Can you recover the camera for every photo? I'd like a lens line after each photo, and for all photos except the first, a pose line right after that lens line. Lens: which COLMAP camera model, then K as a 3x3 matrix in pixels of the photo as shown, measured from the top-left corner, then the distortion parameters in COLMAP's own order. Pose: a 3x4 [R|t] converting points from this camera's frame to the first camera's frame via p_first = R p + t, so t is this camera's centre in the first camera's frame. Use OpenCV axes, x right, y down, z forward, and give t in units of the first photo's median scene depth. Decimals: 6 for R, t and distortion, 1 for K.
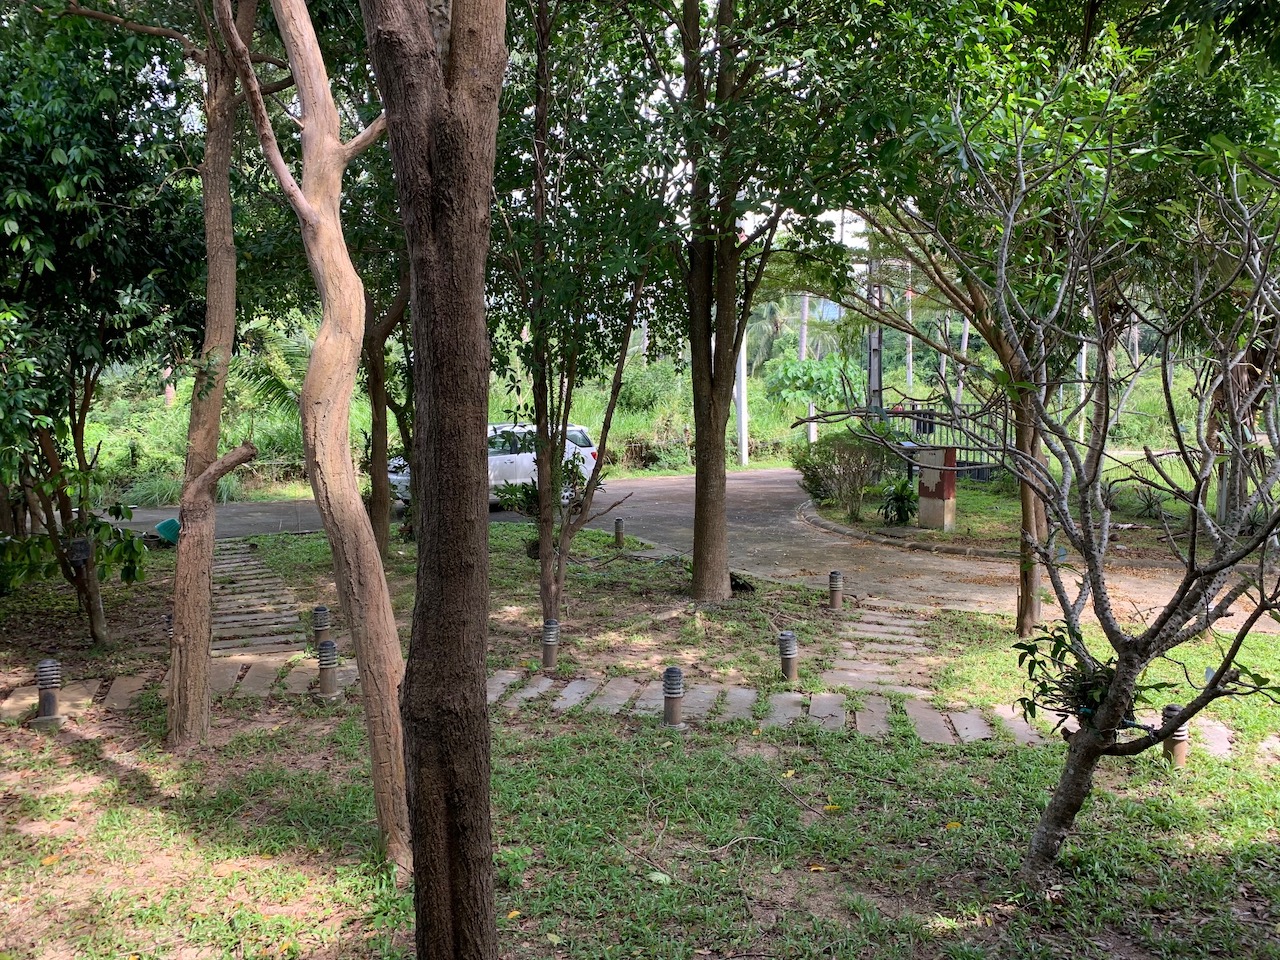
lens RADIAL K [[981.0, 0, 636.3], [0, 981.0, 475.2], [0, 0, 1]] dist [0.035702, -0.038562]
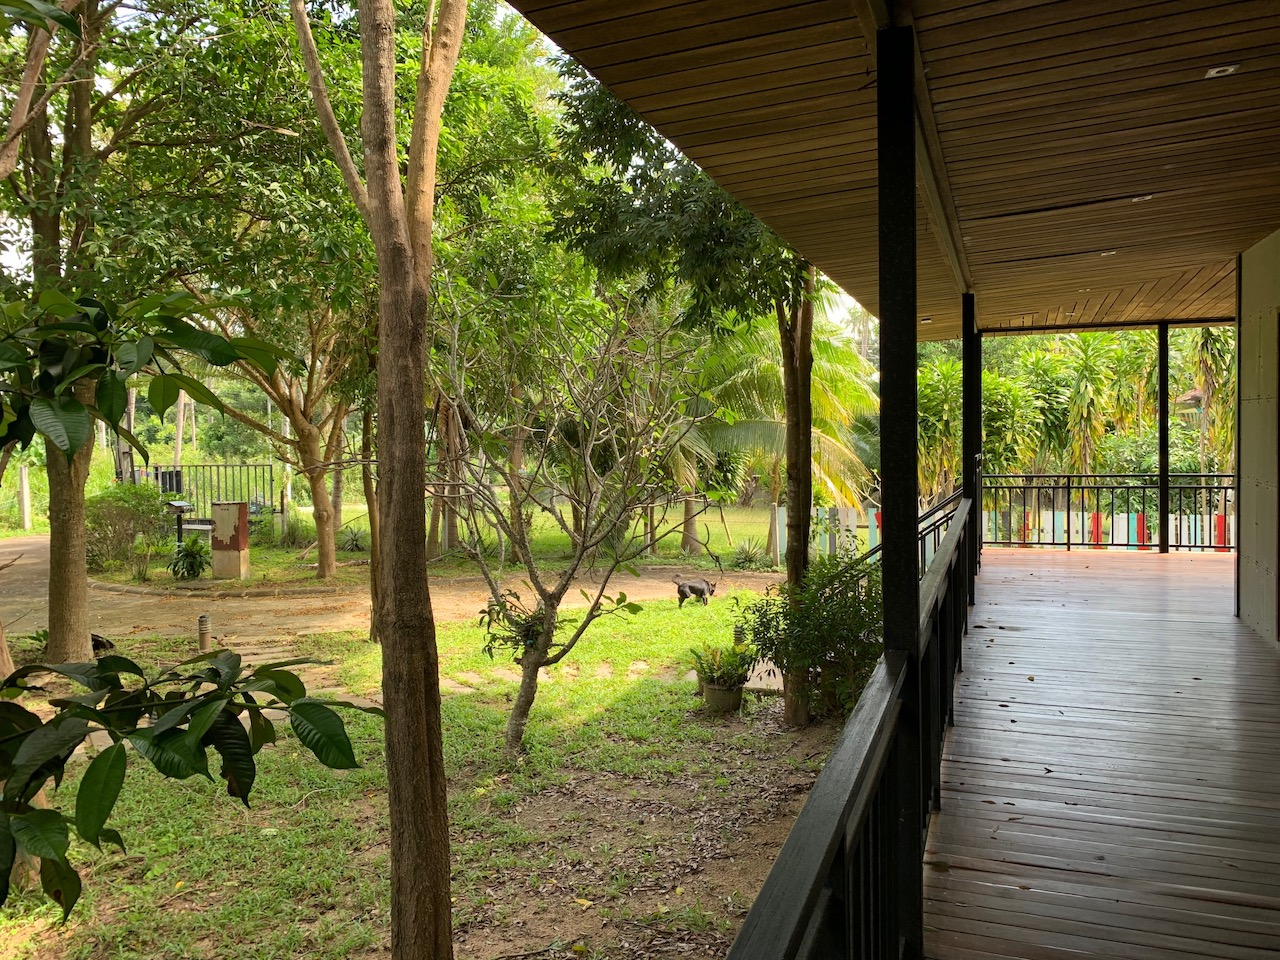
lens RADIAL K [[981.0, 0, 636.3], [0, 981.0, 475.2], [0, 0, 1]] dist [0.035702, -0.038562]
pose [[0.686654, -0.029223, 0.726397, -0.198274], [0.076328, 0.996567, -0.032060, 0.011292], [-0.722966, 0.077458, 0.686528, -0.084293]]
